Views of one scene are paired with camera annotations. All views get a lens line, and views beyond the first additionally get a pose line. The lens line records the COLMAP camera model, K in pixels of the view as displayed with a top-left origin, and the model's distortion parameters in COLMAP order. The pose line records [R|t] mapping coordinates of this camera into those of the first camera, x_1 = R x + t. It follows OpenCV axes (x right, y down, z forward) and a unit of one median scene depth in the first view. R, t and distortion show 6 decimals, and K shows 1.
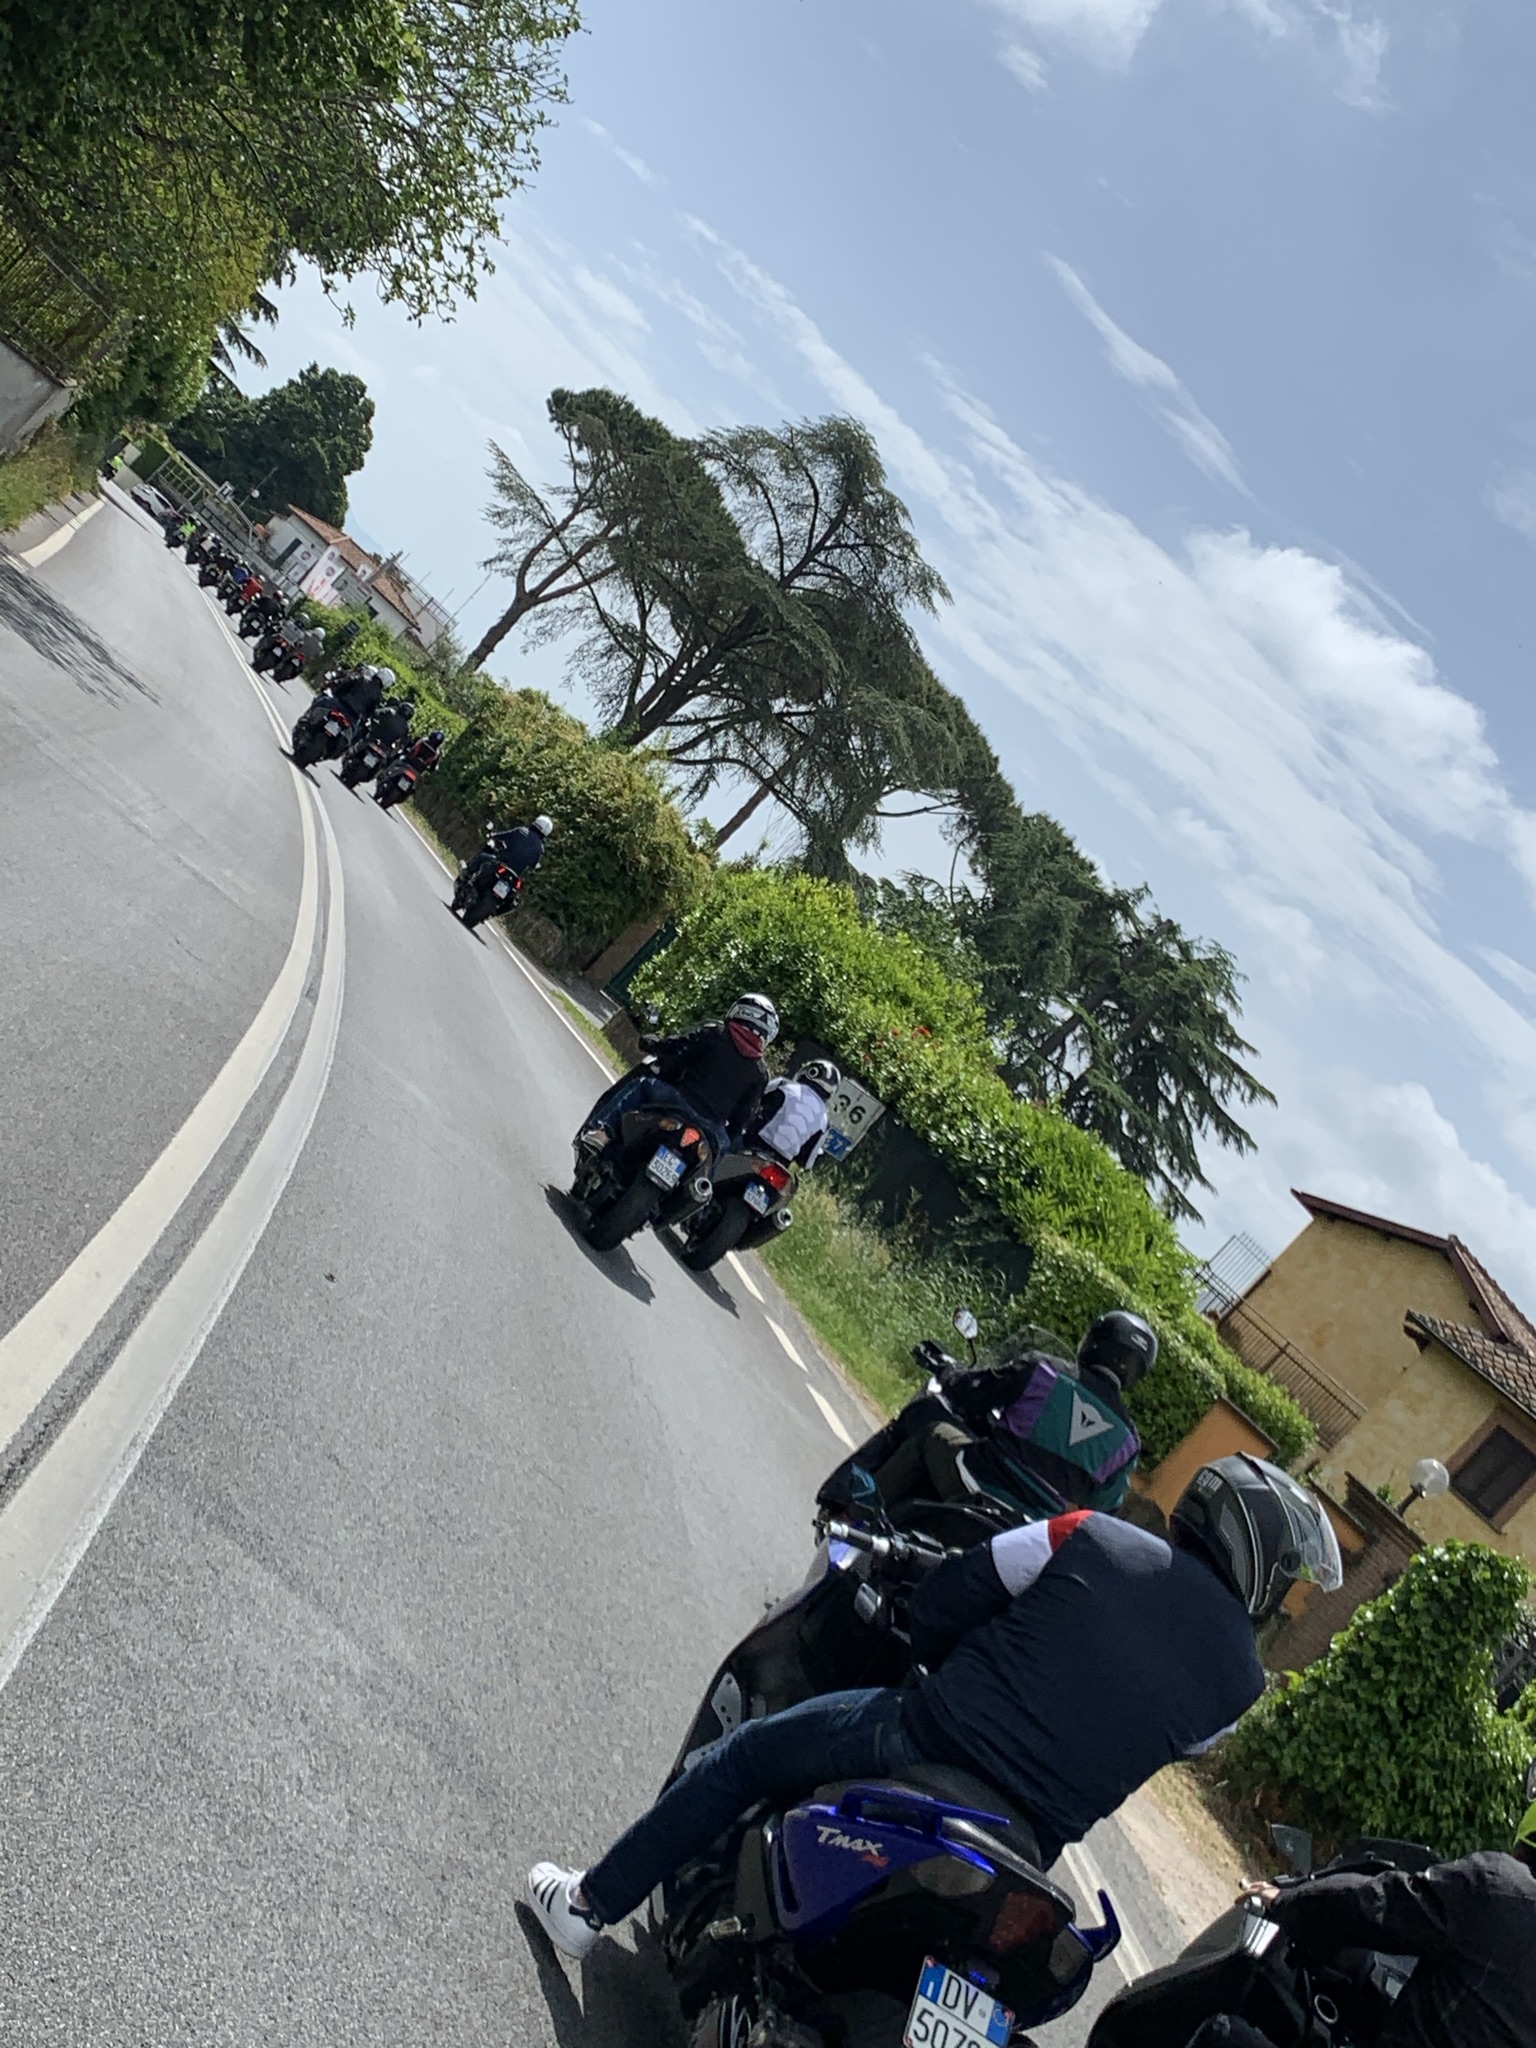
lens RADIAL K [[1978.6, 0, 768.0], [0, 1978.6, 1024.0], [0, 0, 1]] dist [0.122959, -0.300248]
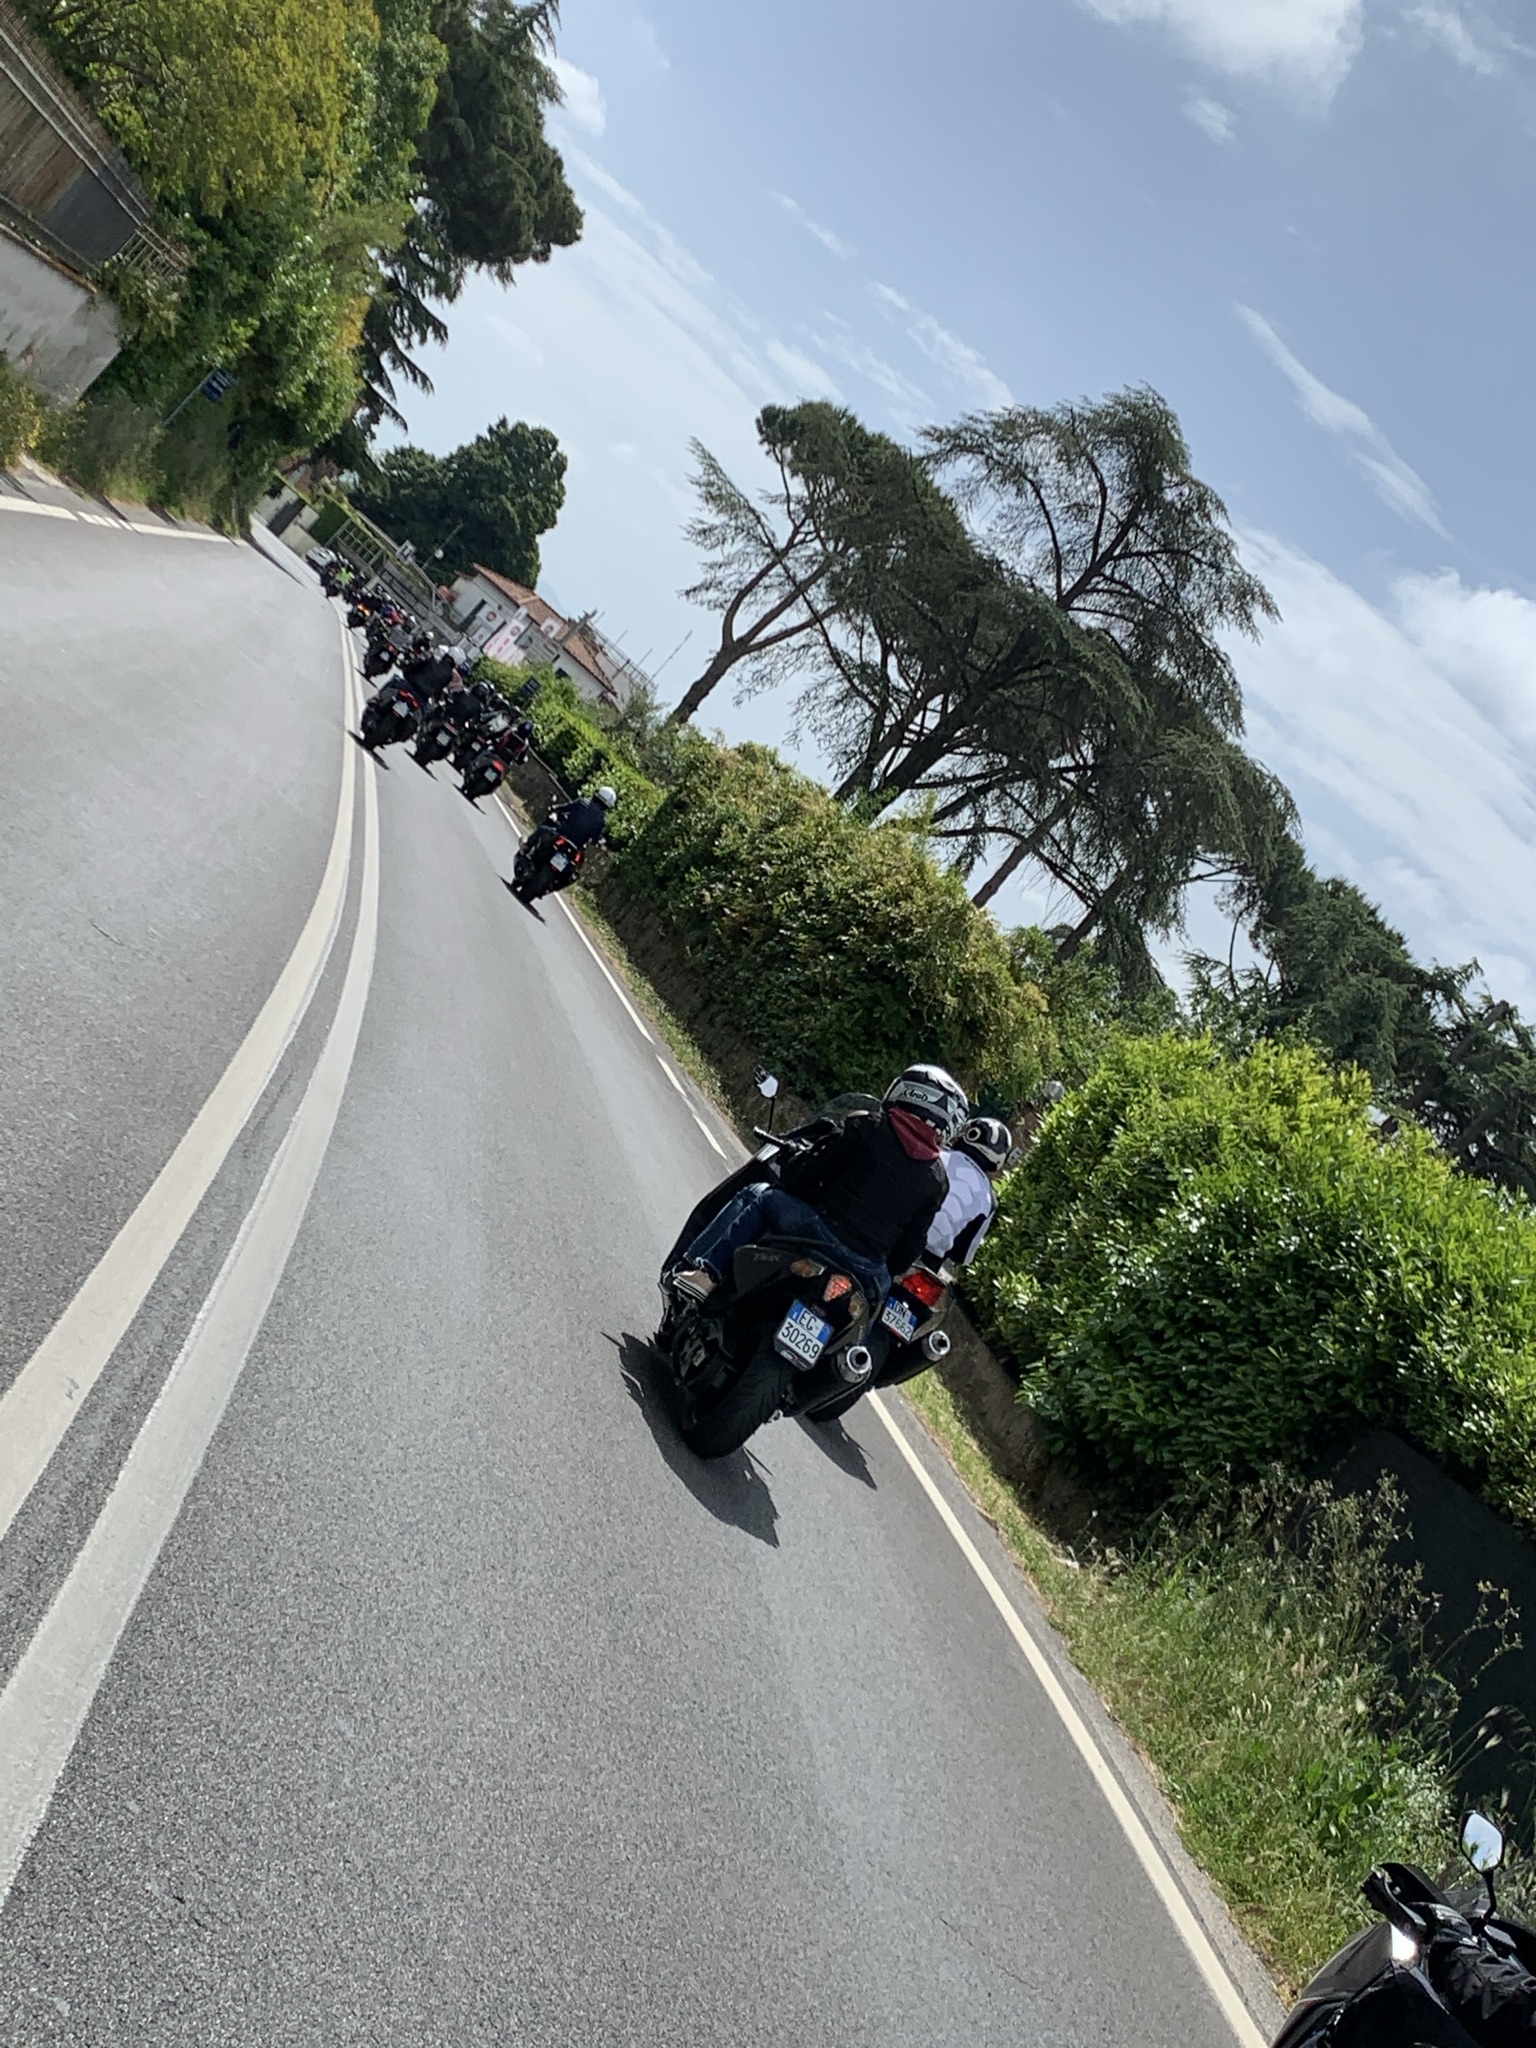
lens RADIAL K [[1978.6, 0, 768.0], [0, 1978.6, 1024.0], [0, 0, 1]] dist [0.122959, -0.300248]
pose [[0.994716, -0.017984, -0.101074, -0.024426], [0.014746, 0.999357, -0.032694, -0.024179], [0.101597, 0.031031, 0.994342, 0.161827]]
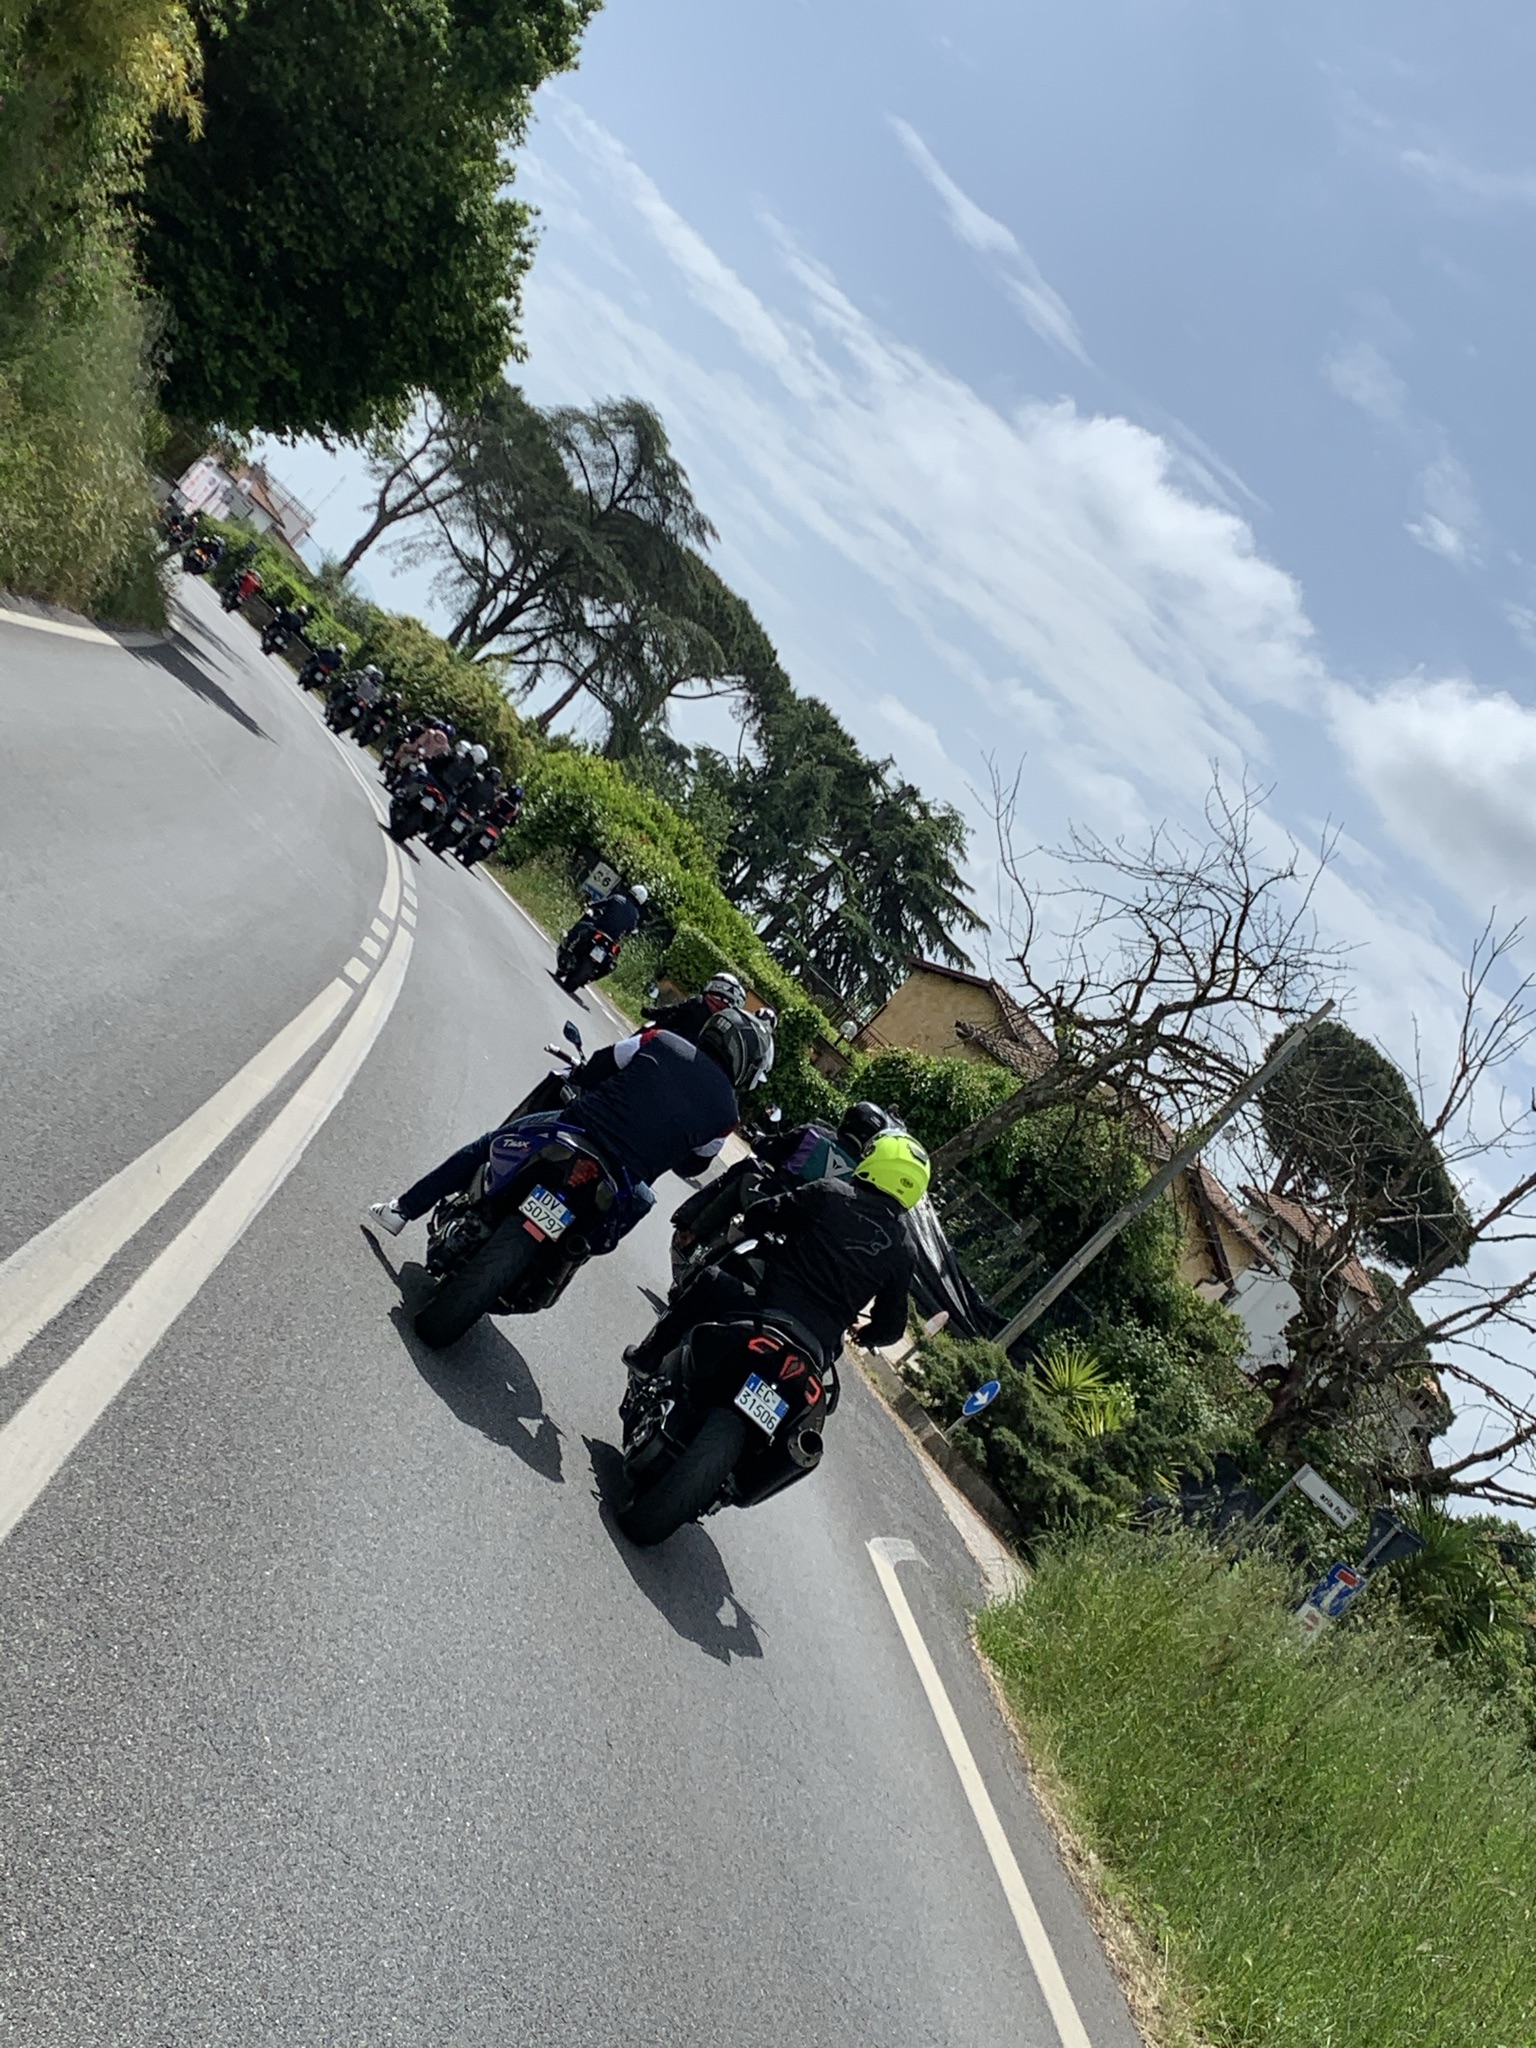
lens RADIAL K [[2035.2, 0, 768.0], [0, 2035.2, 1024.0], [0, 0, 1]] dist [0.092264, -0.399653]
pose [[0.997116, -0.003666, 0.075803, 0.015240], [-0.001072, 0.998053, 0.062365, 0.017879], [-0.075884, -0.062267, 0.995171, -0.291547]]
